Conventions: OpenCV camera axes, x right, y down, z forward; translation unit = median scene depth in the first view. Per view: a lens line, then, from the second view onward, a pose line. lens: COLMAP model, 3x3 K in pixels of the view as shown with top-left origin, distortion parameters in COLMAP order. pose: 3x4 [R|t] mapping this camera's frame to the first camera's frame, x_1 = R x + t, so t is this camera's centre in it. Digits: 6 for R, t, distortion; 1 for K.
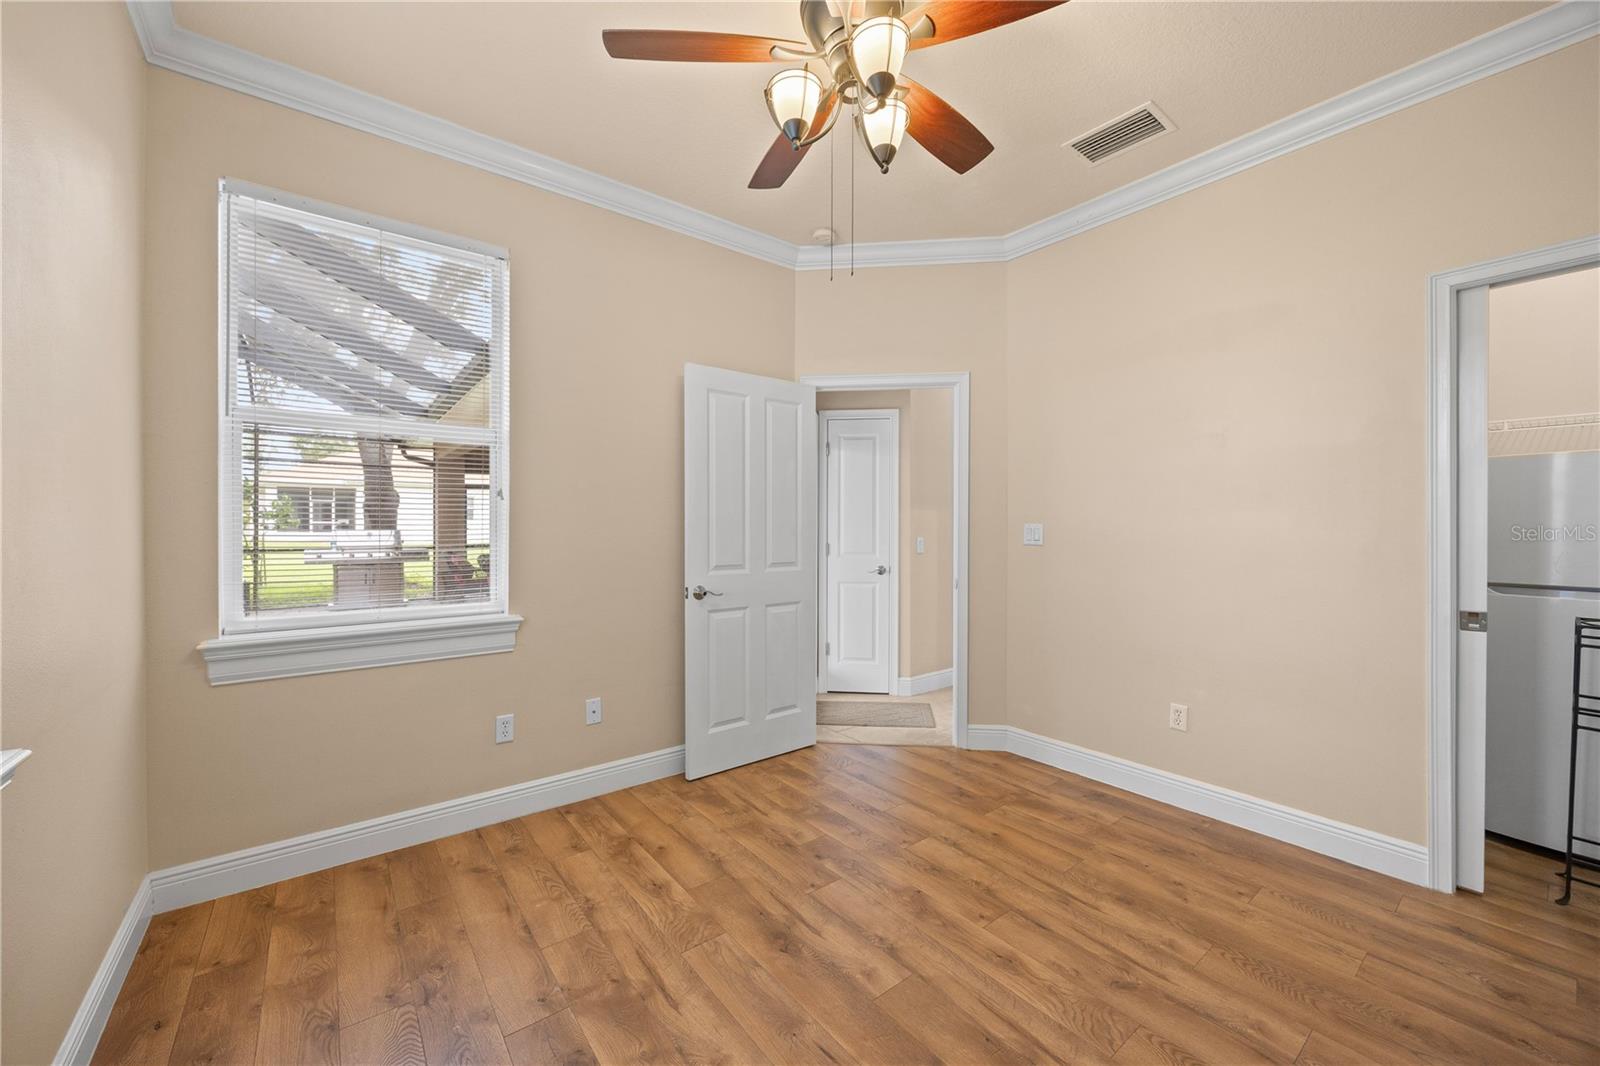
lens RADIAL K [[626.8, 0, 800.0], [0, 626.8, 533.0], [0, 0, 1]] dist [-0.004554, 0.000185]
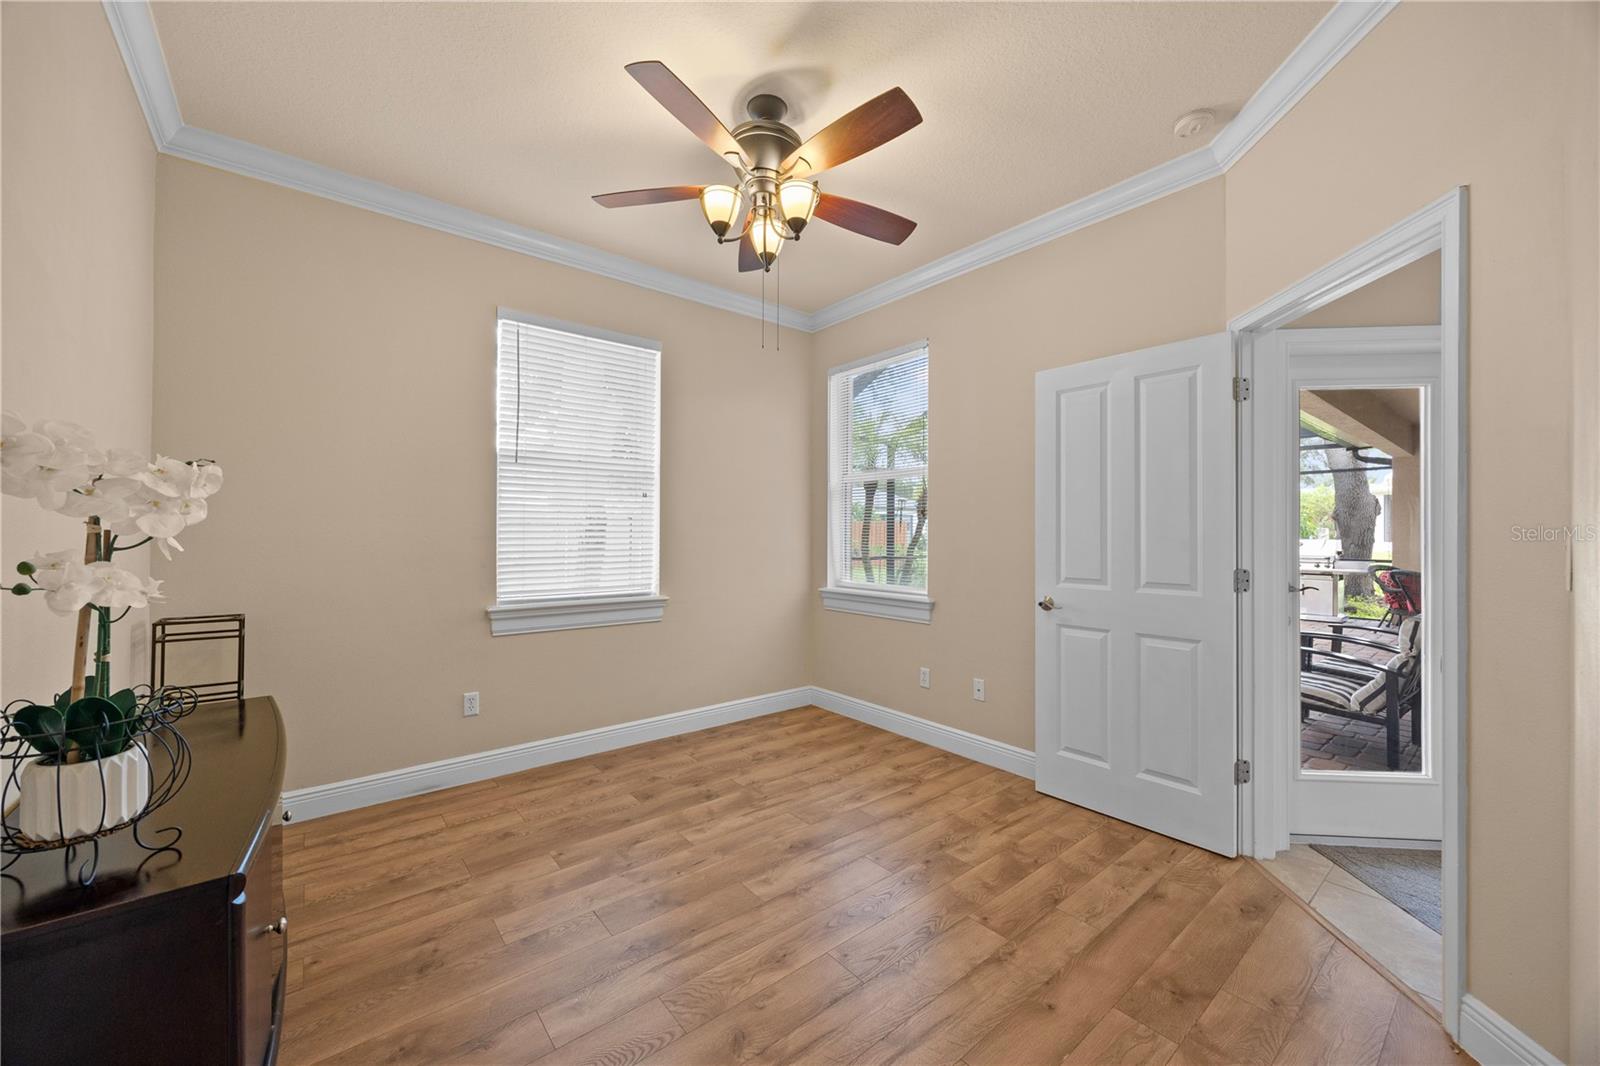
lens RADIAL K [[626.8, 0, 800.0], [0, 626.8, 533.0], [0, 0, 1]] dist [-0.004554, 0.000185]
pose [[-0.004595, -0.000426, -0.999989, 0.997355], [-0.012804, 0.999918, -0.000367, -0.011129], [0.999907, 0.012802, -0.004600, 0.757996]]
